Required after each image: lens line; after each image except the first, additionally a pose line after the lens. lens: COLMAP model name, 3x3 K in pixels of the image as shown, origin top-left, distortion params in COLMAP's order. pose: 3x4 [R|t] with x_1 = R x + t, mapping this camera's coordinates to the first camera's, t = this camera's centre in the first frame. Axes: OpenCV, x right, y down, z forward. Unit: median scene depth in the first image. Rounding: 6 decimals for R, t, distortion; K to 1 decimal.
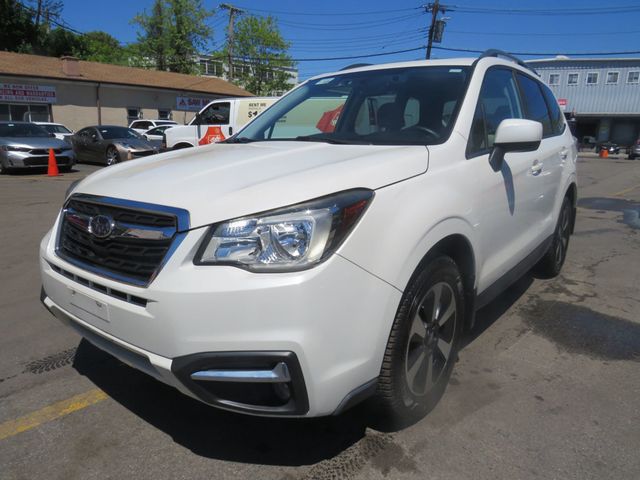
lens RADIAL K [[473.8, 0, 308.9], [0, 473.8, 240.1], [0, 0, 1]] dist [-0.035966, -0.001764]
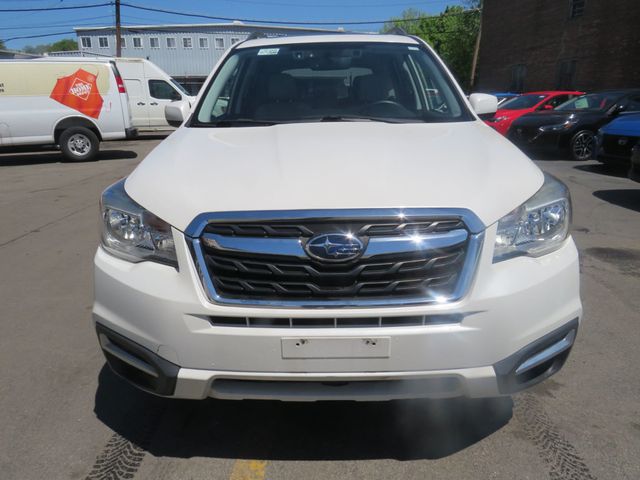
lens RADIAL K [[473.8, 0, 308.9], [0, 473.8, 240.1], [0, 0, 1]] dist [-0.035966, -0.001764]
pose [[0.781041, -0.199588, 0.591726, -0.746966], [0.154292, 0.979849, 0.126846, -0.118036], [-0.605119, -0.007773, 0.796097, 0.321300]]
